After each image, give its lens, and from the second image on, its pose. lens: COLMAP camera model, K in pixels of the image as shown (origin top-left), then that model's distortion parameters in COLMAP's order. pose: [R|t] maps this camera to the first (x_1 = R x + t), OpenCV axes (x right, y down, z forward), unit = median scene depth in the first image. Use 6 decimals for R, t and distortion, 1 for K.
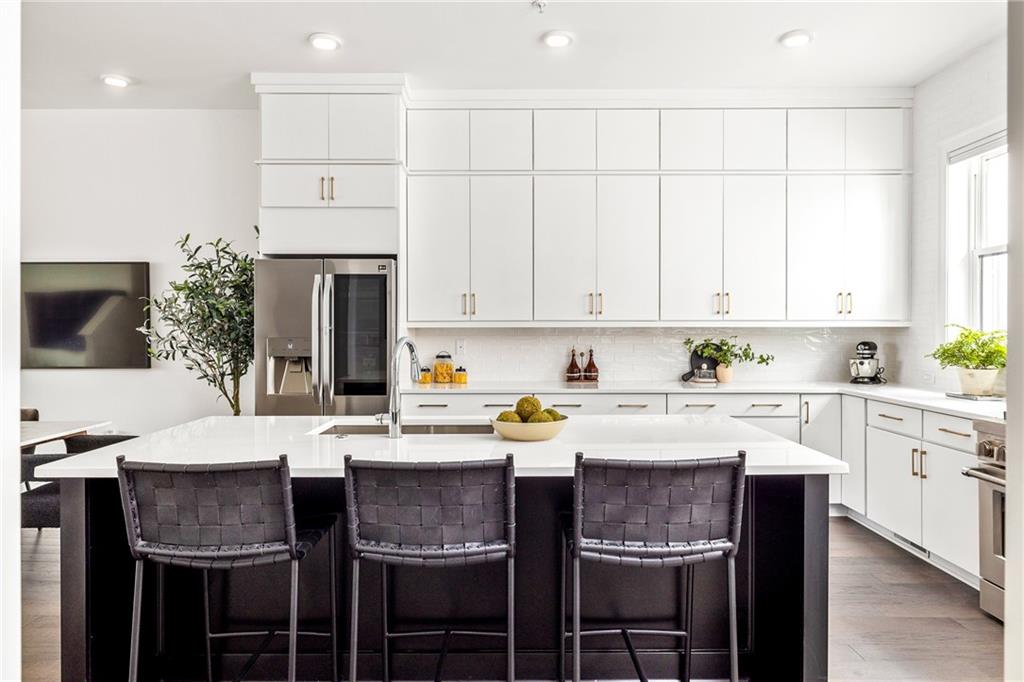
lens RADIAL K [[604.6, 0, 511.6], [0, 604.6, 343.0], [0, 0, 1]] dist [-0.009918, -0.002974]
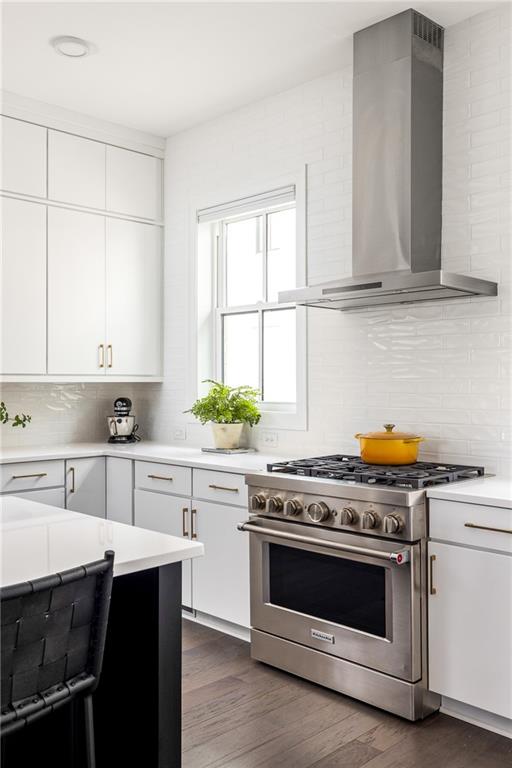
lens RADIAL K [[702.4, 0, 256.6], [0, 702.4, 384.1], [0, 0, 1]] dist [-0.001174, 0.000000]
pose [[0.706301, -0.000057, 0.707912, -0.043114], [0.013724, 0.999813, -0.013613, -0.006539], [-0.707779, 0.019331, 0.706170, 0.092826]]
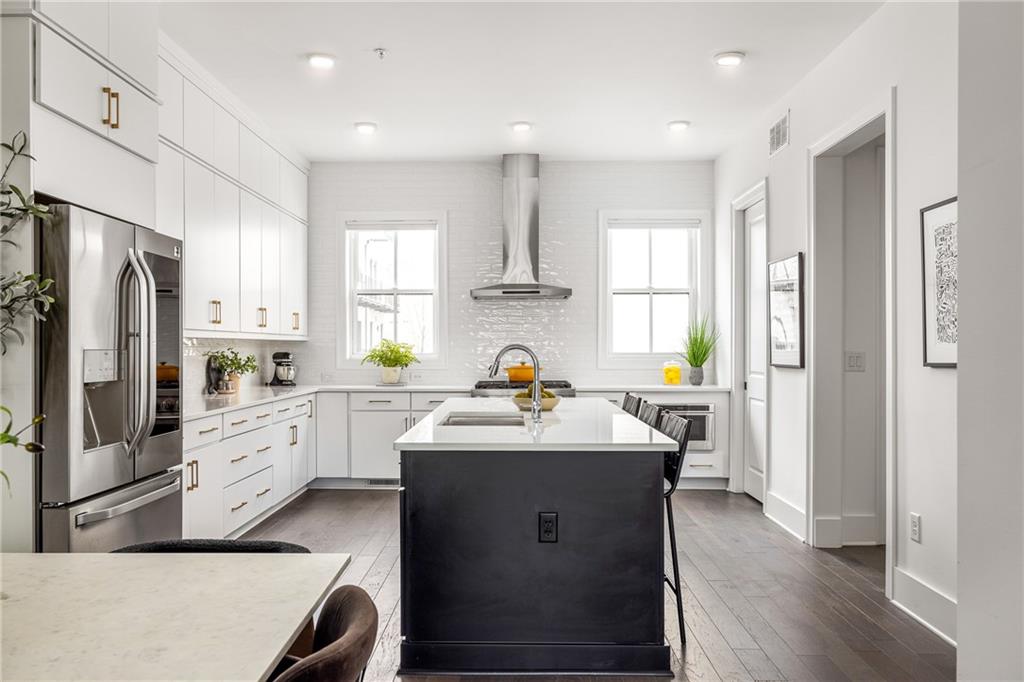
lens RADIAL K [[741.7, 0, 514.4], [0, 741.7, 344.5], [0, 0, 1]] dist [-0.007000, -0.000642]
pose [[0.005618, 0.003618, 0.999978, -1.058903], [0.022404, 0.999742, -0.003743, -0.001761], [-0.999733, 0.022425, 0.005535, 0.583534]]
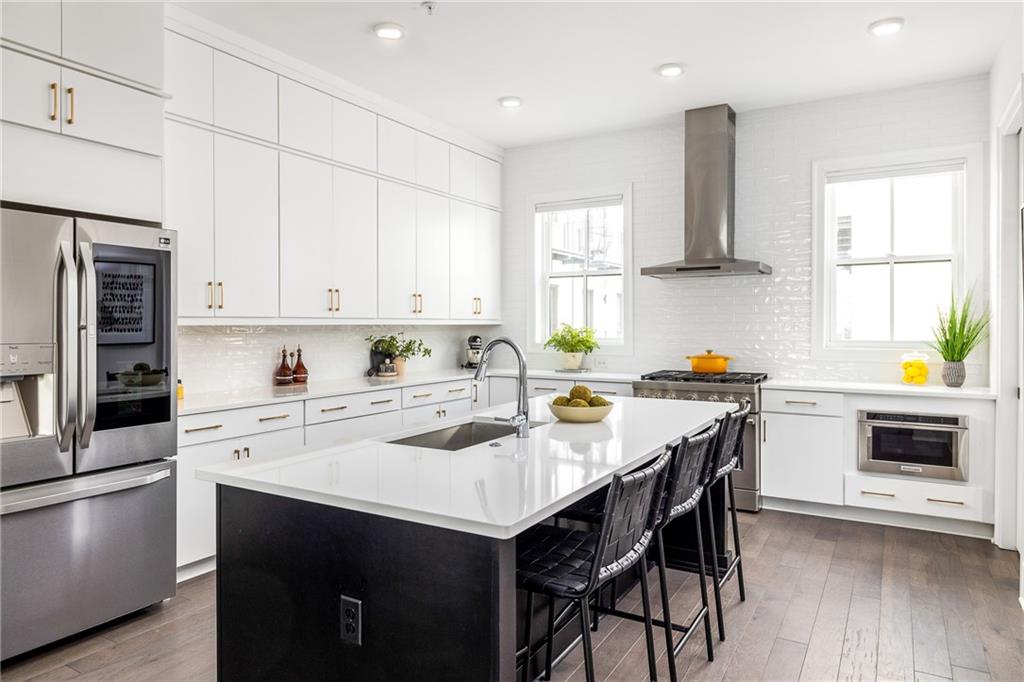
lens RADIAL K [[657.8, 0, 515.7], [0, 657.8, 326.5], [0, 0, 1]] dist [0.008972, -0.003970]
pose [[0.499510, -0.002708, 0.866304, -0.662662], [0.018600, 0.999798, -0.007600, -0.010989], [-0.866109, 0.019909, 0.499459, 0.252935]]
